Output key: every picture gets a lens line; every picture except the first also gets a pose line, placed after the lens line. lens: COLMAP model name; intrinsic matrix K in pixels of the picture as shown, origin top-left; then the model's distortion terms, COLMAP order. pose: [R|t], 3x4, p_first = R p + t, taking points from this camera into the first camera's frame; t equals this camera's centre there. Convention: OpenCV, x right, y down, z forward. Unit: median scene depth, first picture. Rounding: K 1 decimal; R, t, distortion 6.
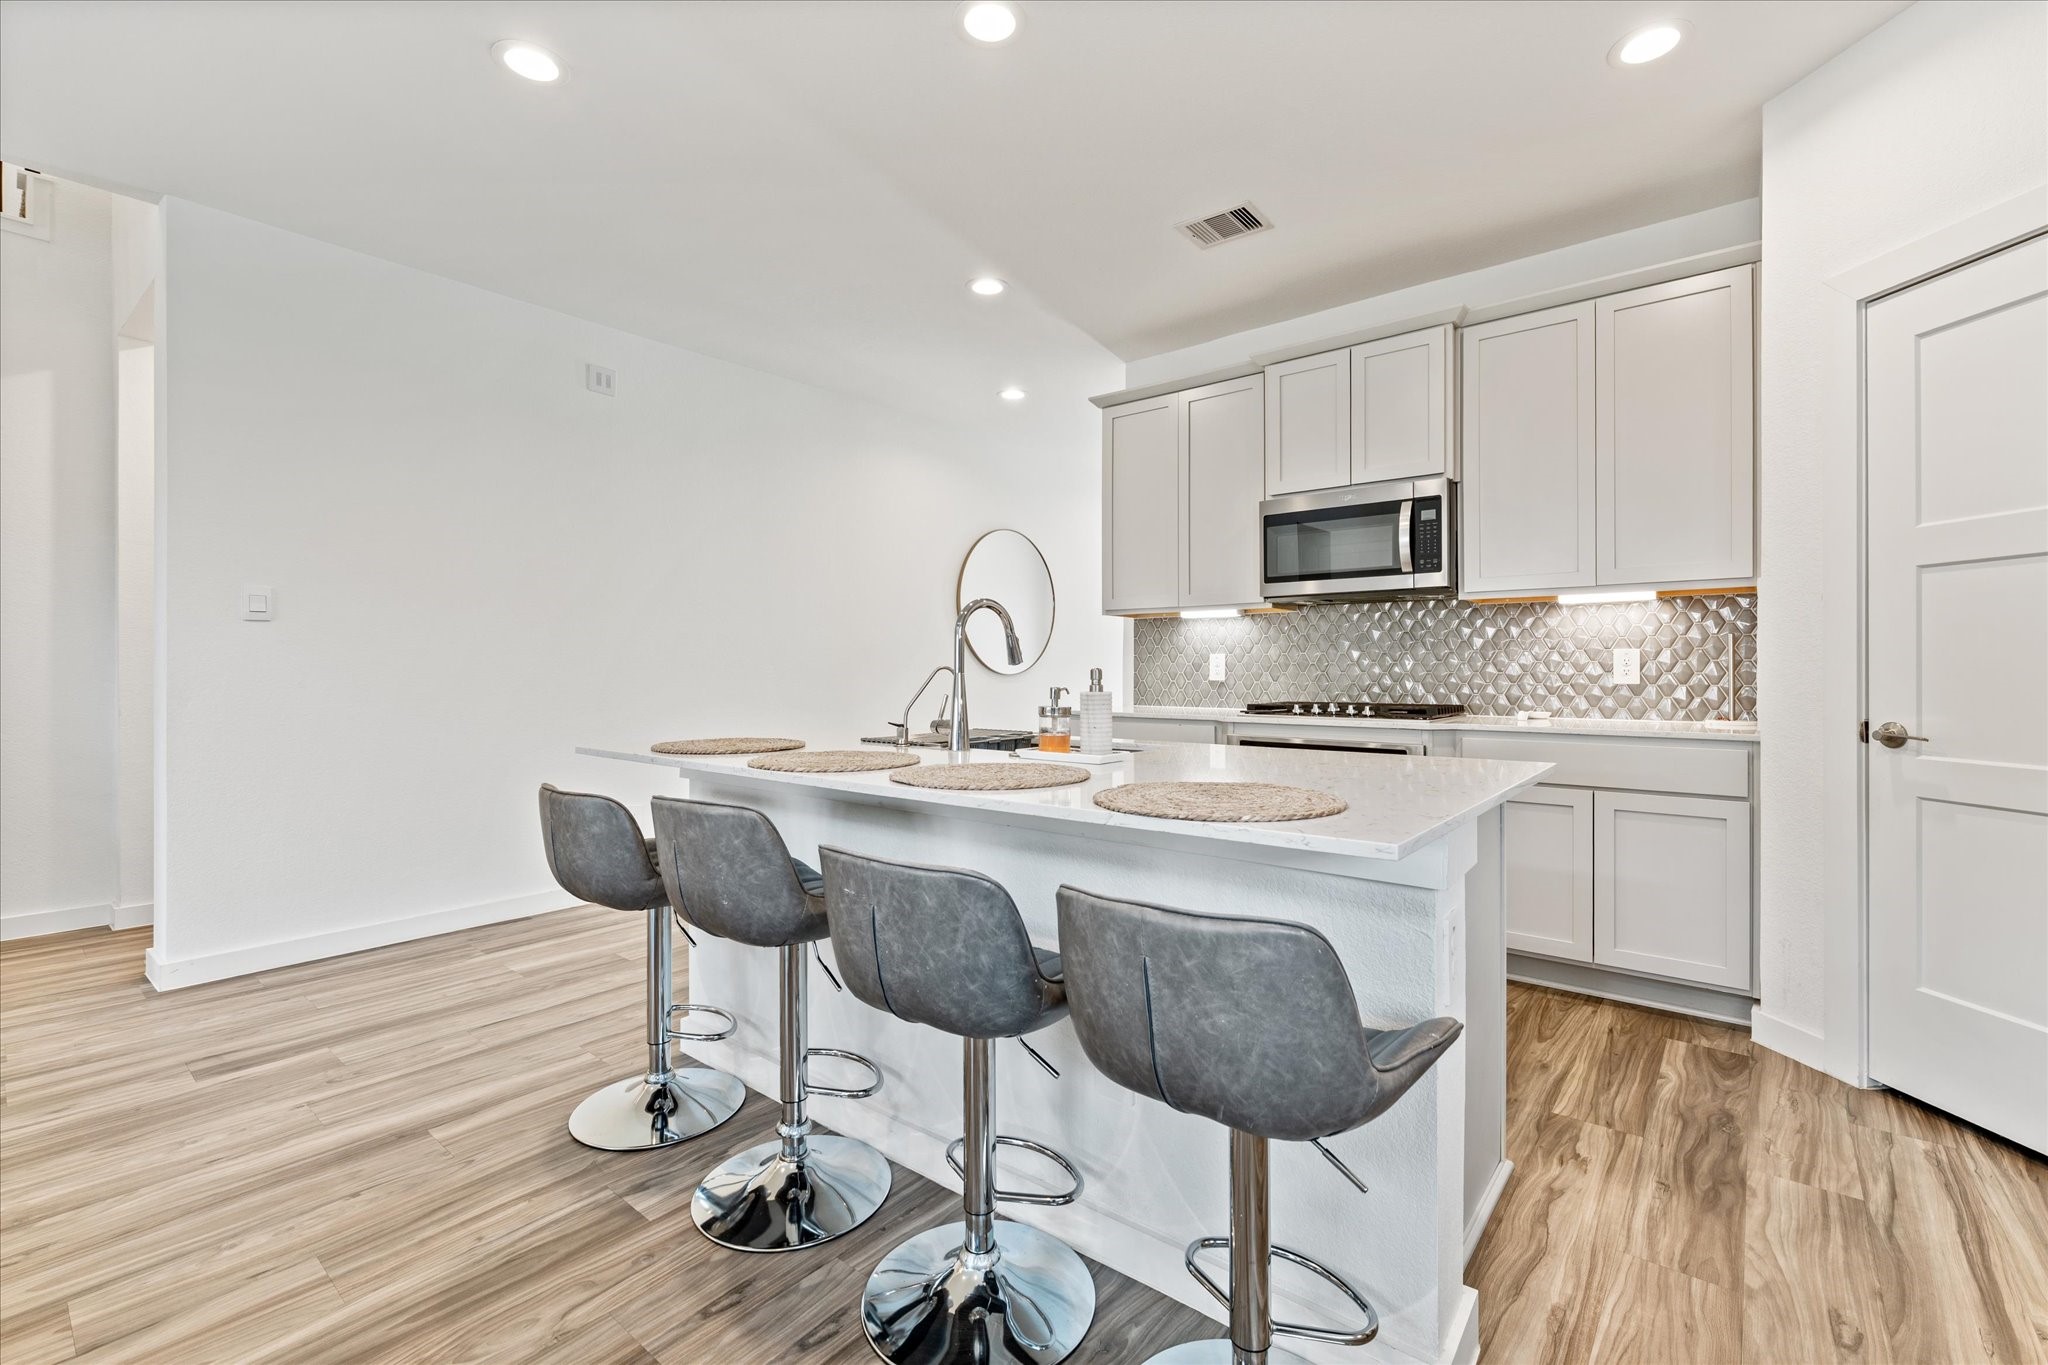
lens RADIAL K [[880.2, 0, 1024.0], [0, 880.2, 682.5], [0, 0, 1]] dist [0.000660, 0.000298]
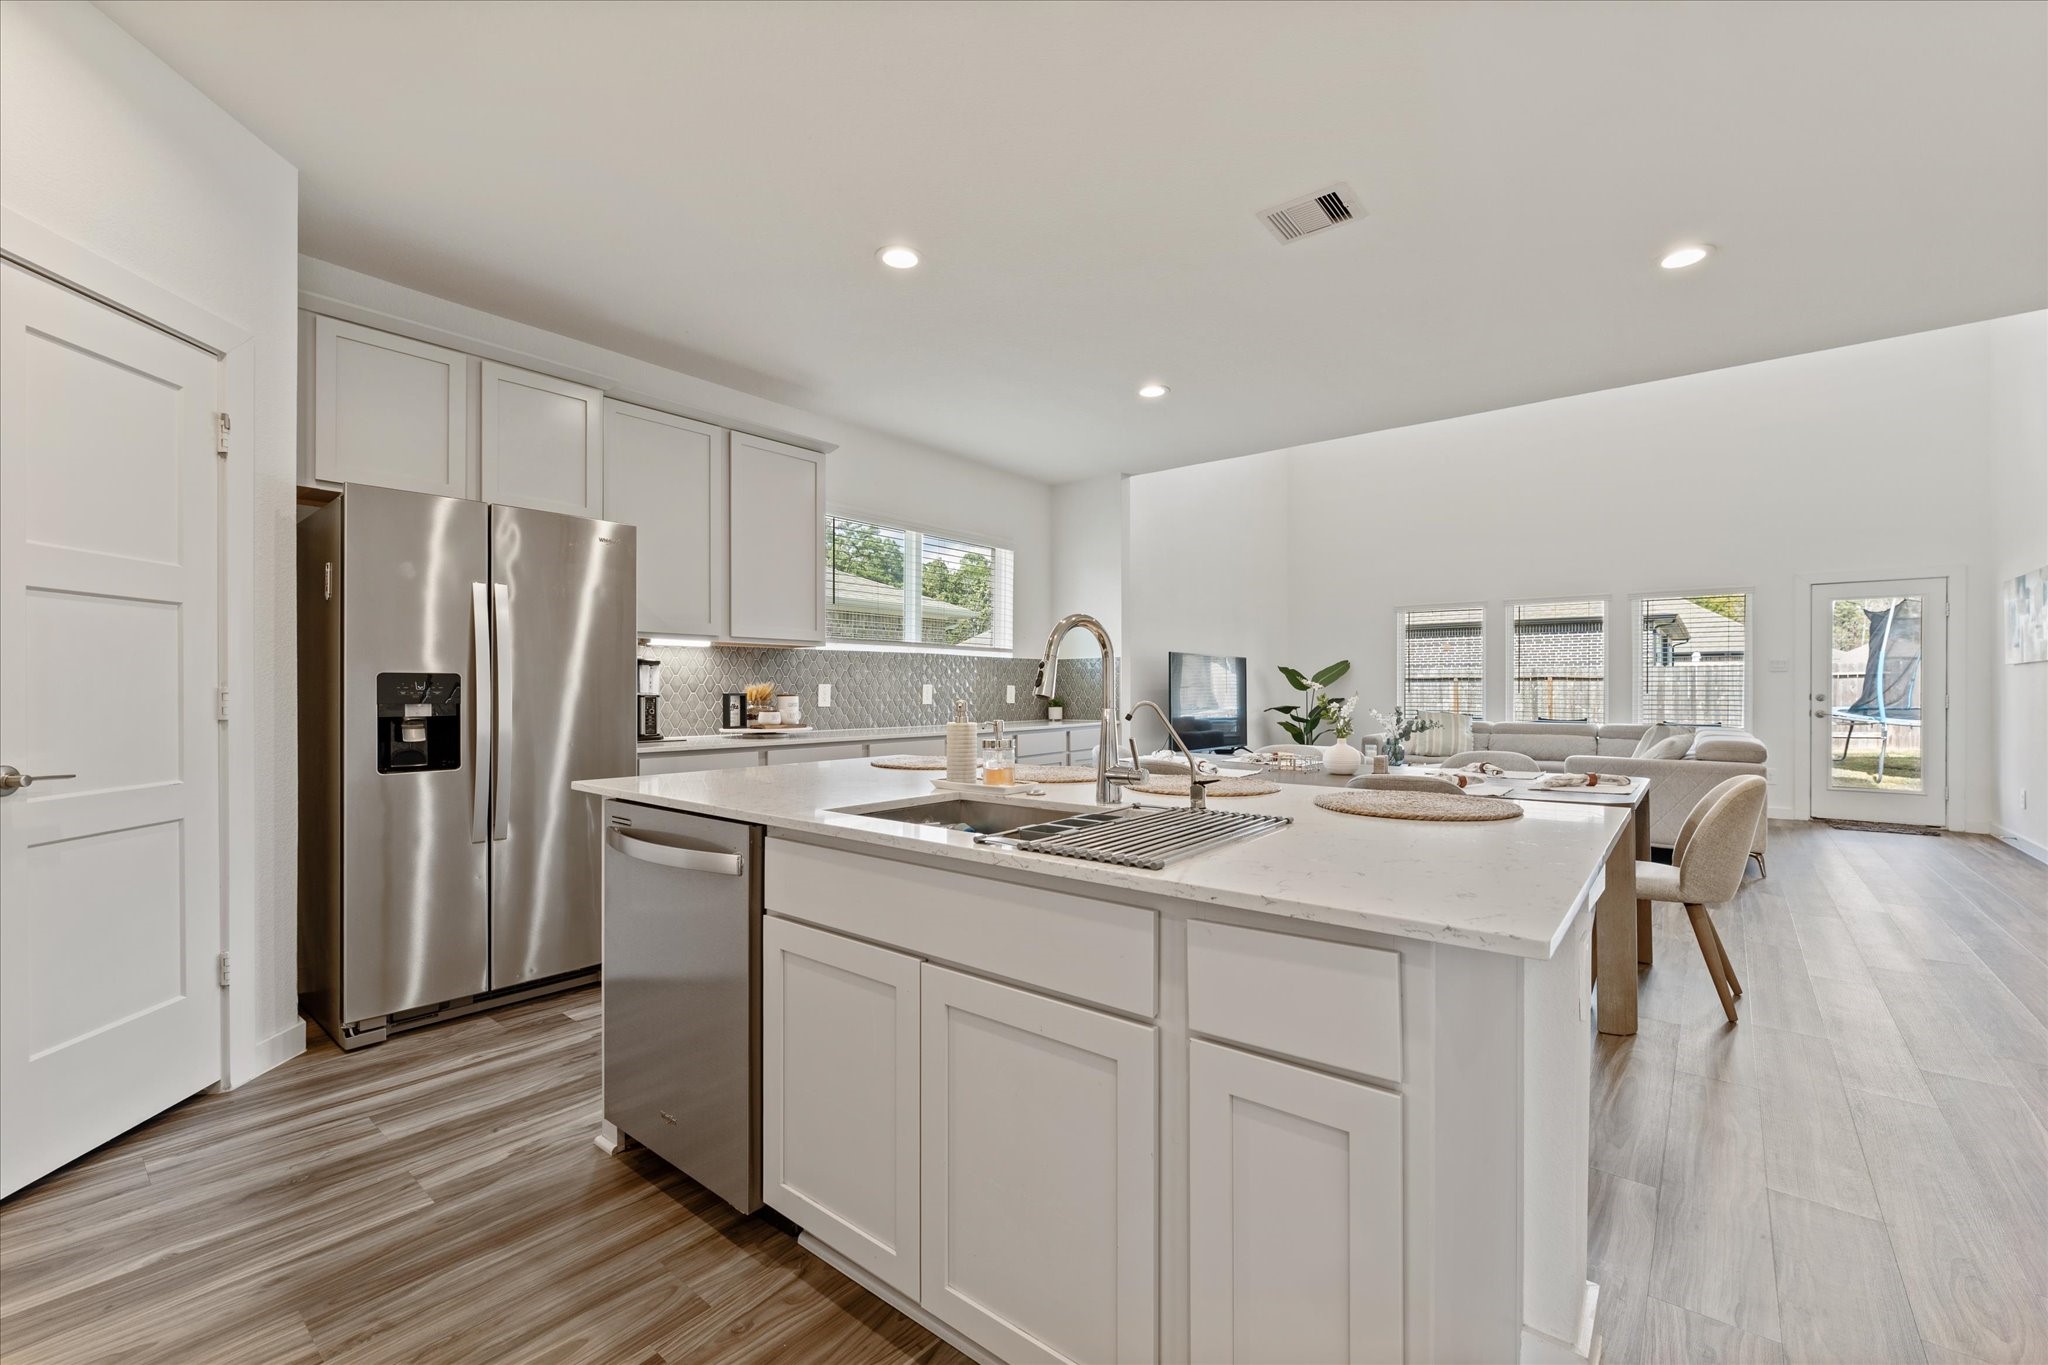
lens RADIAL K [[842.9, 0, 1030.9], [0, 842.9, 688.1], [0, 0, 1]] dist [0.001277, 0.000223]
pose [[-0.999937, 0.009290, -0.006271, 0.005546], [0.009175, 0.999794, 0.018079, -0.030599], [0.006437, 0.018020, -0.999817, 1.689716]]
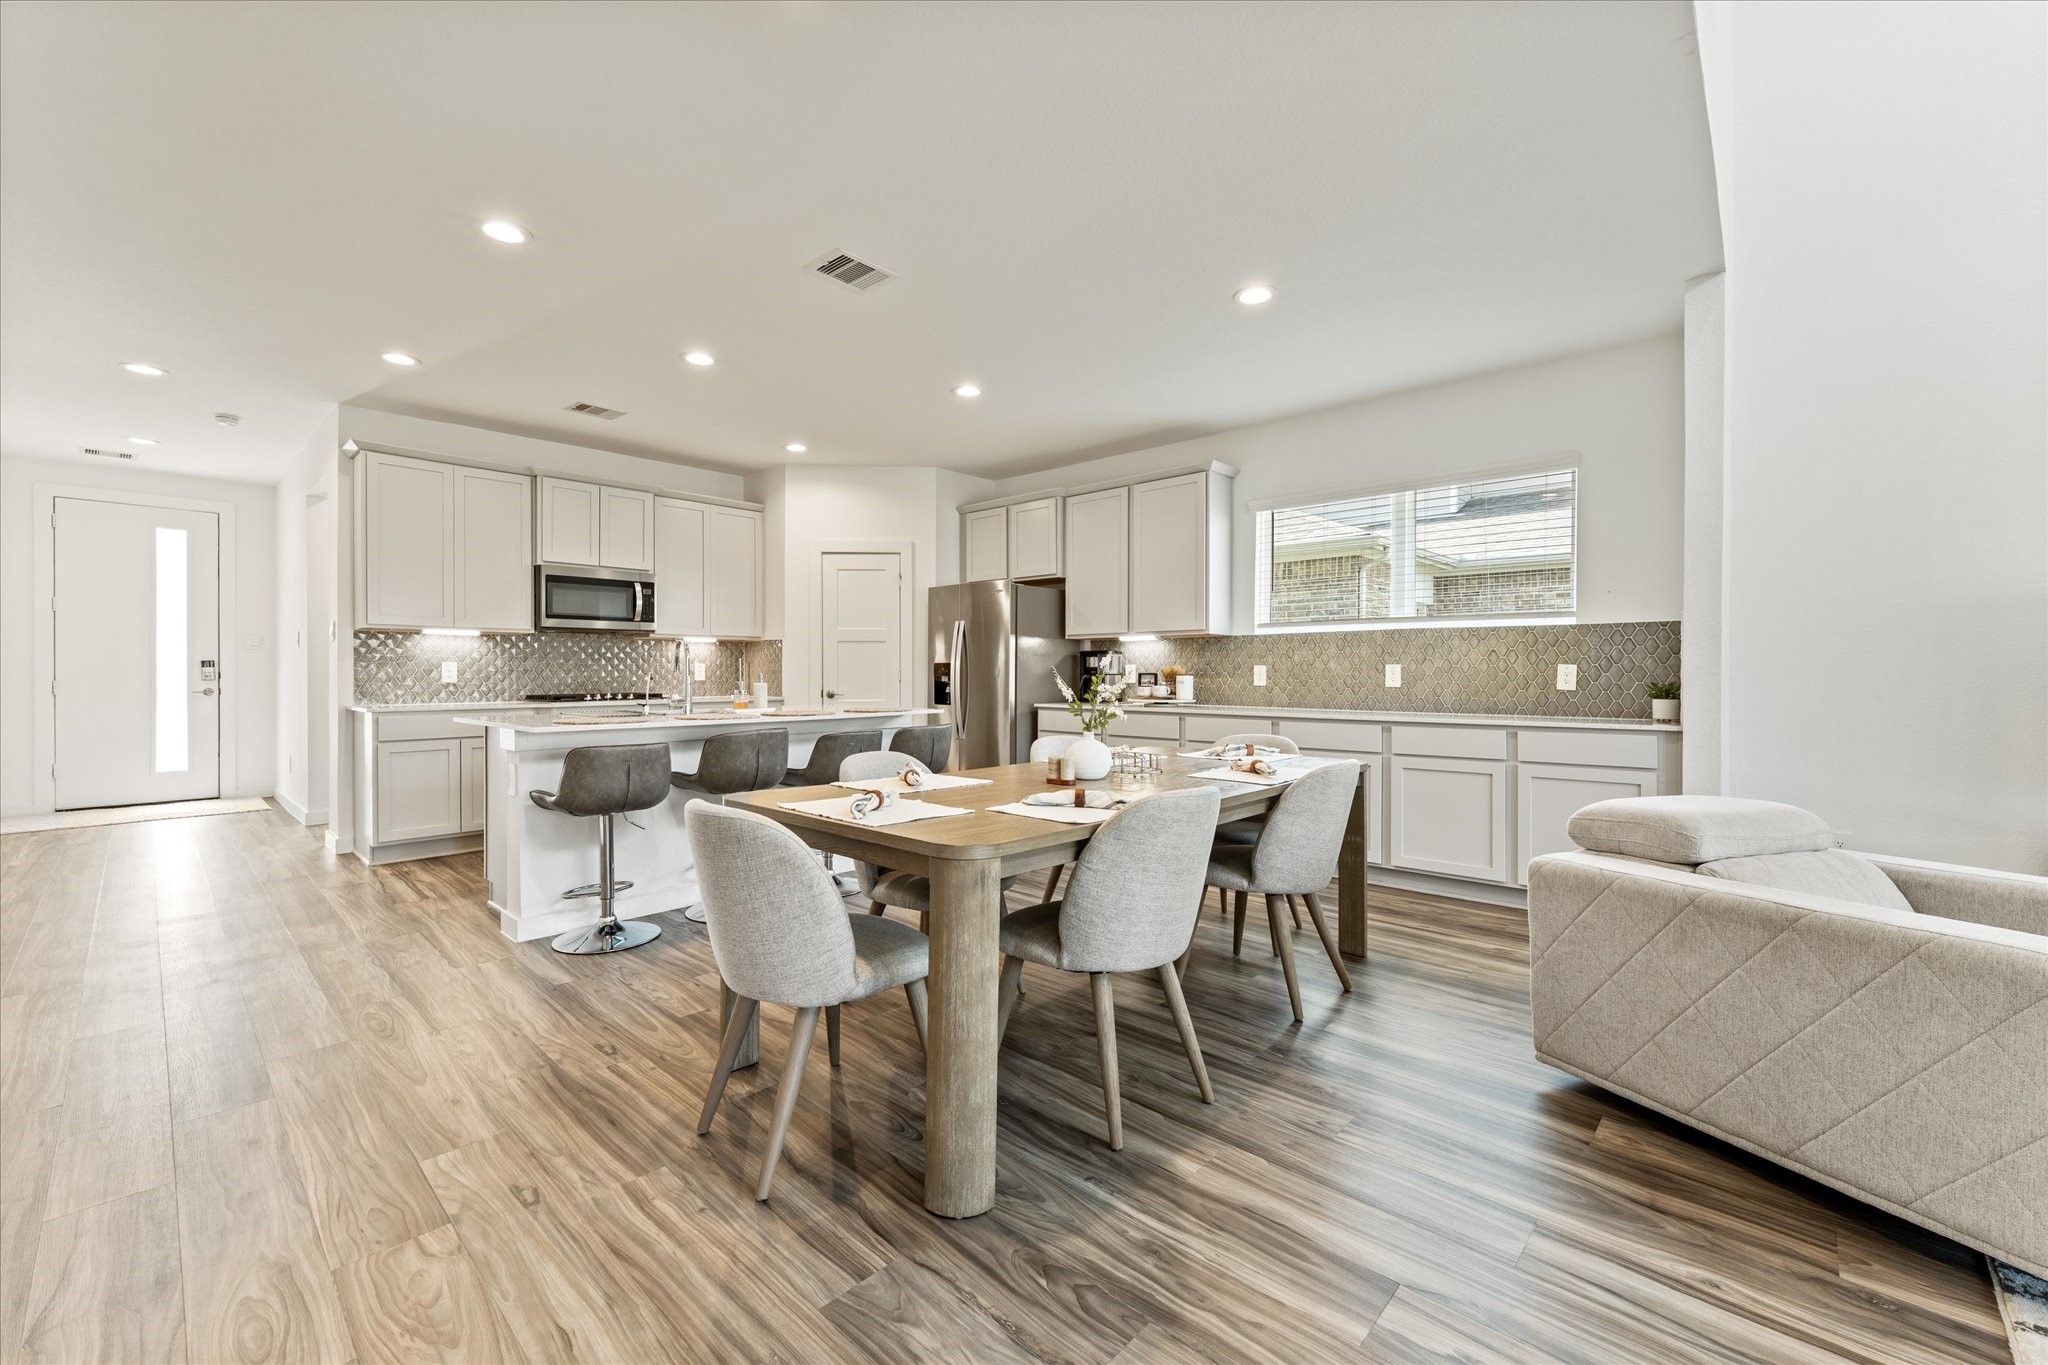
lens RADIAL K [[825.7, 0, 1028.9], [0, 825.7, 681.9], [0, 0, 1]] dist [-0.000584, 0.000060]
pose [[0.055262, -0.005960, 0.998454, -1.792200], [0.019226, 0.999803, 0.004904, 0.014501], [-0.998287, 0.018925, 0.055366, 0.118495]]
